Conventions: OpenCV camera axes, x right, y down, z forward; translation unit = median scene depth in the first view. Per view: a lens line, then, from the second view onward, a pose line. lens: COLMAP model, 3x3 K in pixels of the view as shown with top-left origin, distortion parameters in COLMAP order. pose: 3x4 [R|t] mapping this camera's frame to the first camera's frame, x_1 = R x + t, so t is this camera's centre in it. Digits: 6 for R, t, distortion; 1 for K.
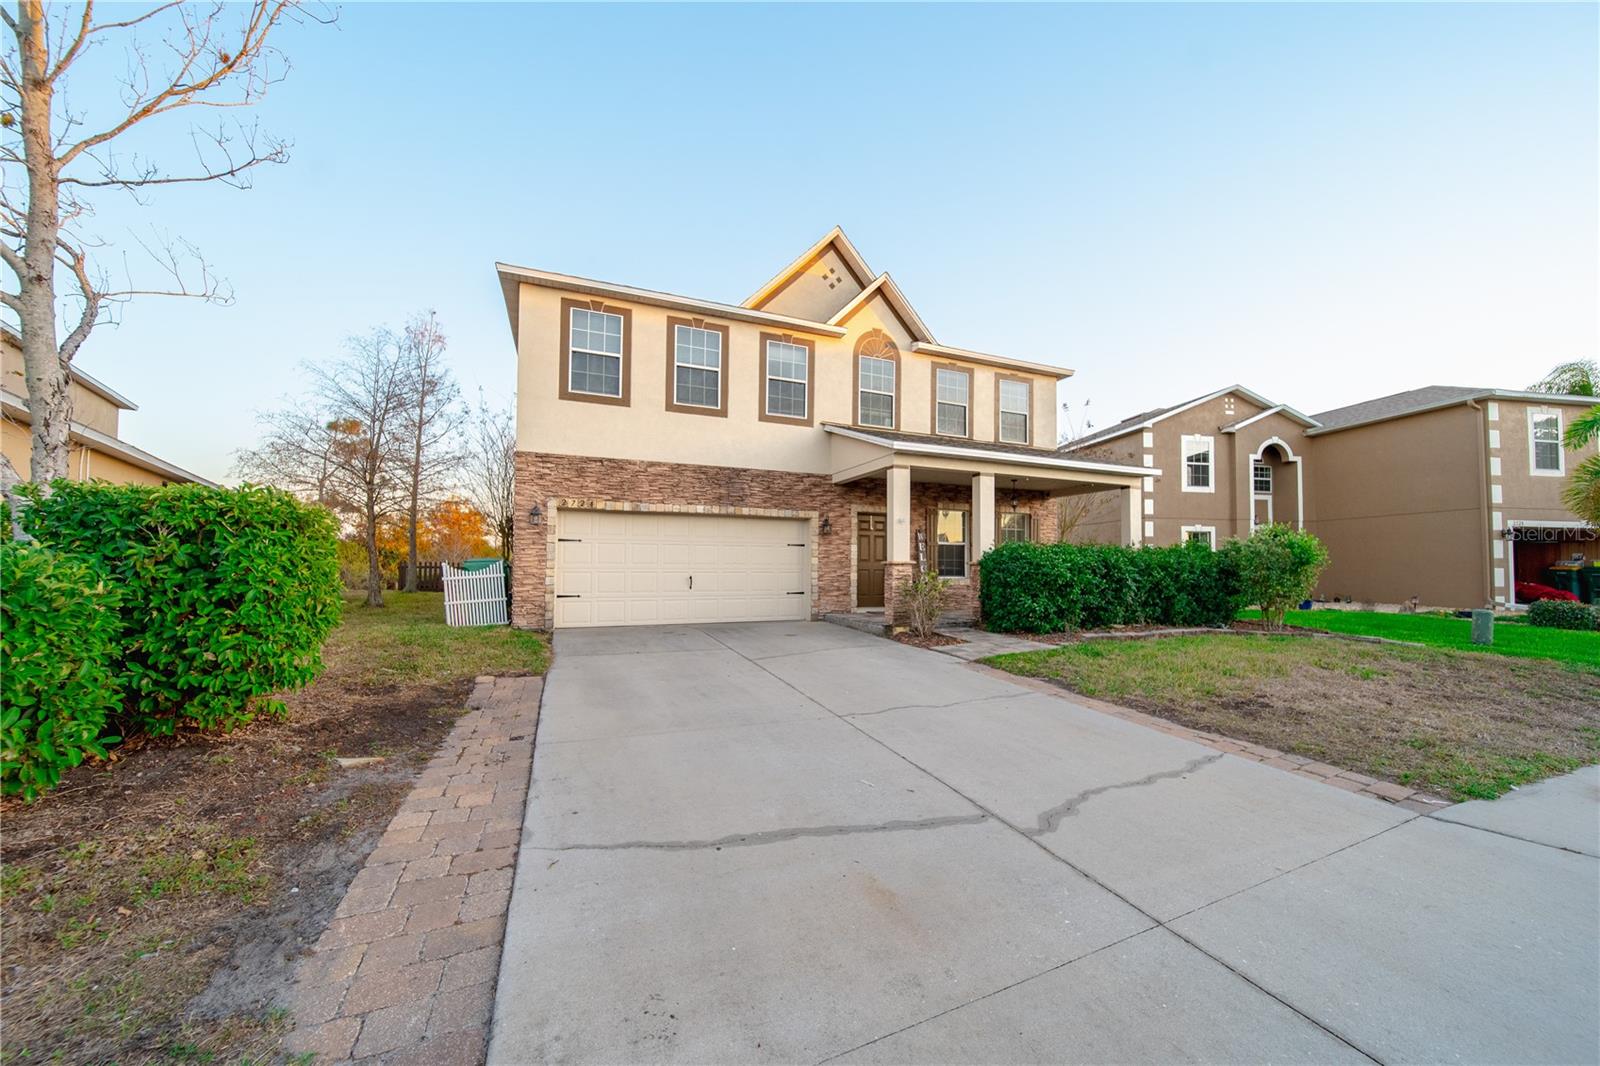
lens RADIAL K [[535.4, 0, 835.6], [0, 535.4, 534.4], [0, 0, 1]] dist [0.000430, 0.000008]
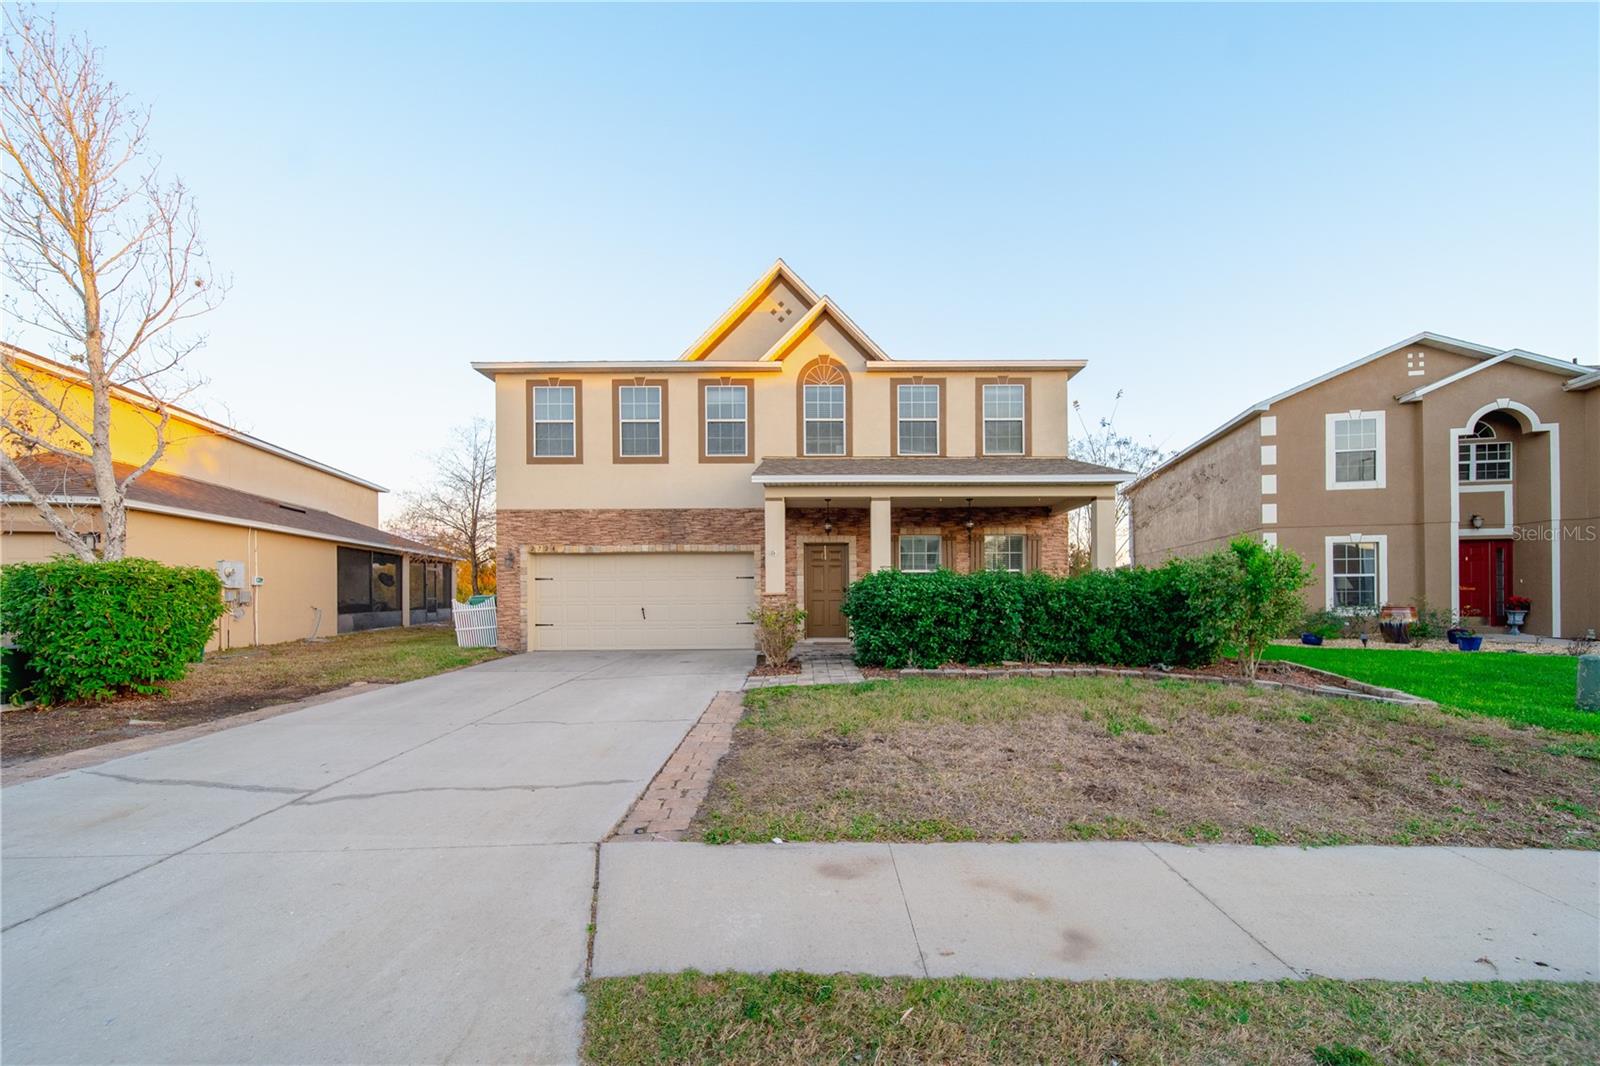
lens RADIAL K [[555.5, 0, 826.3], [0, 555.5, 577.5], [0, 0, 1]] dist [0.000370, 0.000133]
pose [[0.933739, -0.024051, -0.357145, 0.477713], [0.034094, 0.999180, 0.021850, 0.001537], [0.356326, -0.032579, 0.933793, 0.041892]]
